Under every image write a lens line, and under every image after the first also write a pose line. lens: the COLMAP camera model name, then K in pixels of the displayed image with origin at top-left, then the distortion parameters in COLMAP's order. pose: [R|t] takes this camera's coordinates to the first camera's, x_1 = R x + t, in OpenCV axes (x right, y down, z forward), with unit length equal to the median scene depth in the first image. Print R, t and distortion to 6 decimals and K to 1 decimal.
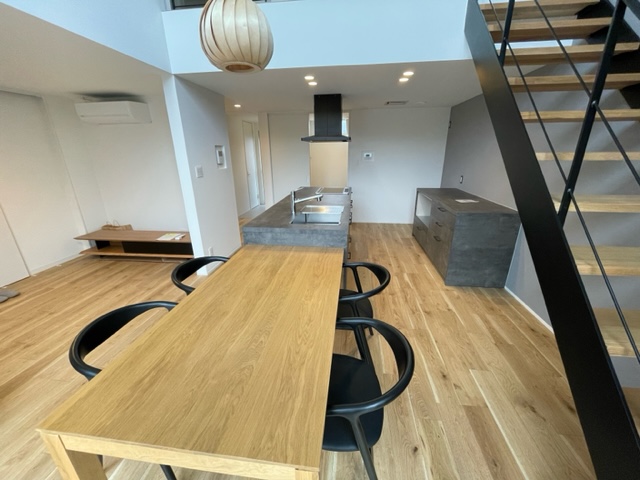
lens RADIAL K [[257.0, 0, 322.5], [0, 257.0, 240.2], [0, 0, 1]] dist [-0.005233, -0.000223]
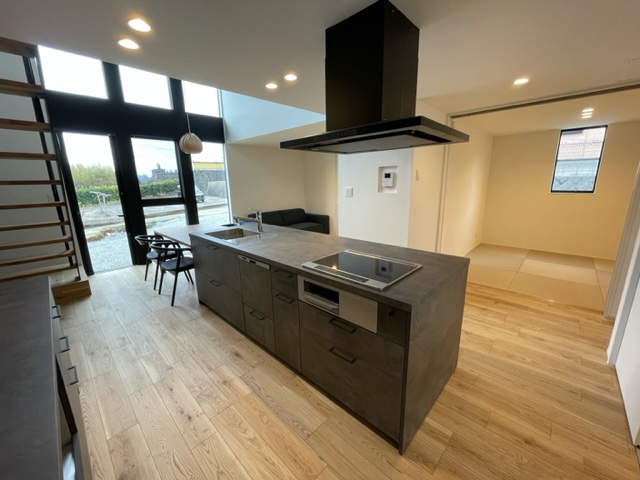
lens RADIAL K [[257.0, 0, 322.5], [0, 257.0, 240.2], [0, 0, 1]] dist [-0.005233, -0.000223]
pose [[-0.598626, 0.195877, -0.776711, 0.445617], [-0.241079, 0.880629, 0.407889, -0.438245], [0.763890, 0.431421, -0.479945, 1.319379]]
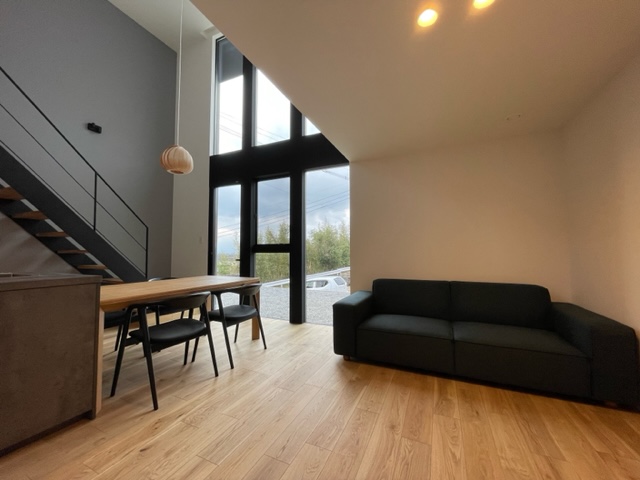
lens RADIAL K [[259.4, 0, 321.0], [0, 259.4, 240.2], [0, 0, 1]] dist [-0.002054, -0.000004]
pose [[-0.951521, 0.022677, 0.306746, -0.711256], [0.107131, 0.959267, 0.261400, -0.171635], [-0.288323, 0.281590, -0.915192, 0.919226]]
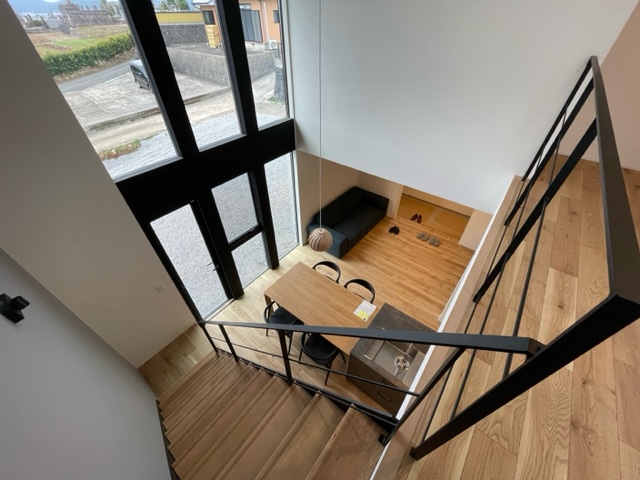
lens RADIAL K [[257.0, 0, 322.5], [0, 257.0, 240.2], [0, 0, 1]] dist [-0.005233, -0.000223]
pose [[-0.525845, 0.570296, -0.631070, 0.454709], [-0.270042, 0.591612, 0.759653, -0.914643], [0.806576, 0.569875, -0.157093, 0.448155]]
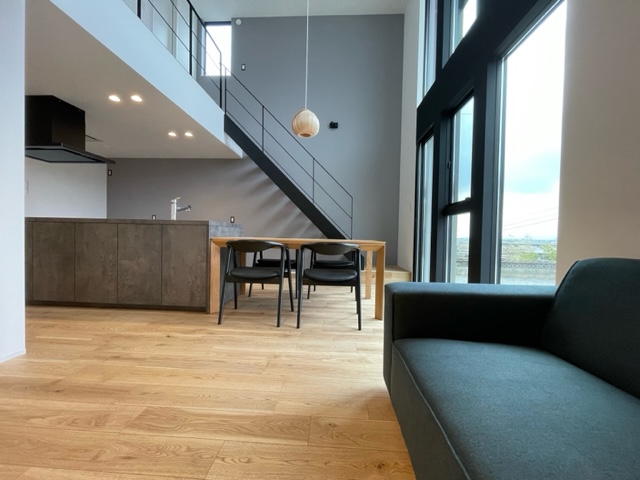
lens RADIAL K [[259.4, 0, 321.0], [0, 259.4, 240.2], [0, 0, 1]] dist [-0.002054, -0.000004]
pose [[-0.065217, -0.014981, 0.997759, -0.890588], [0.303282, 0.952290, 0.034122, 0.081312], [-0.950666, 0.304828, -0.057562, 0.406239]]
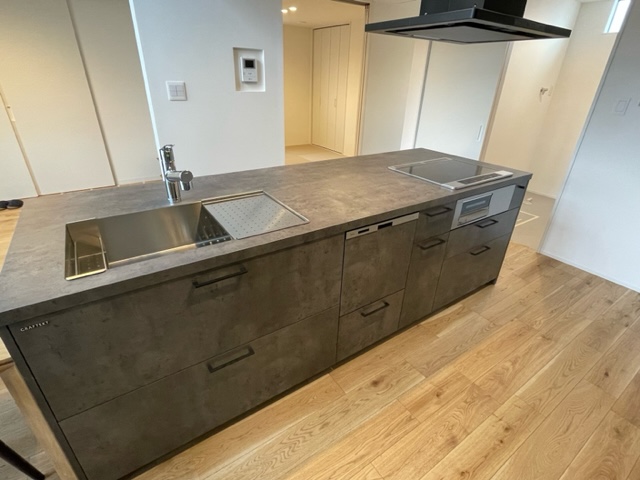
lens RADIAL K [[323.2, 0, 320.0], [0, 323.2, 240.0], [0, 0, 1]] dist [0.000174, -0.000320]
pose [[0.650107, 0.366199, -0.665777, 0.329635], [-0.279569, 0.930018, 0.238551, -0.182727], [0.706542, 0.031047, 0.706990, 0.598801]]
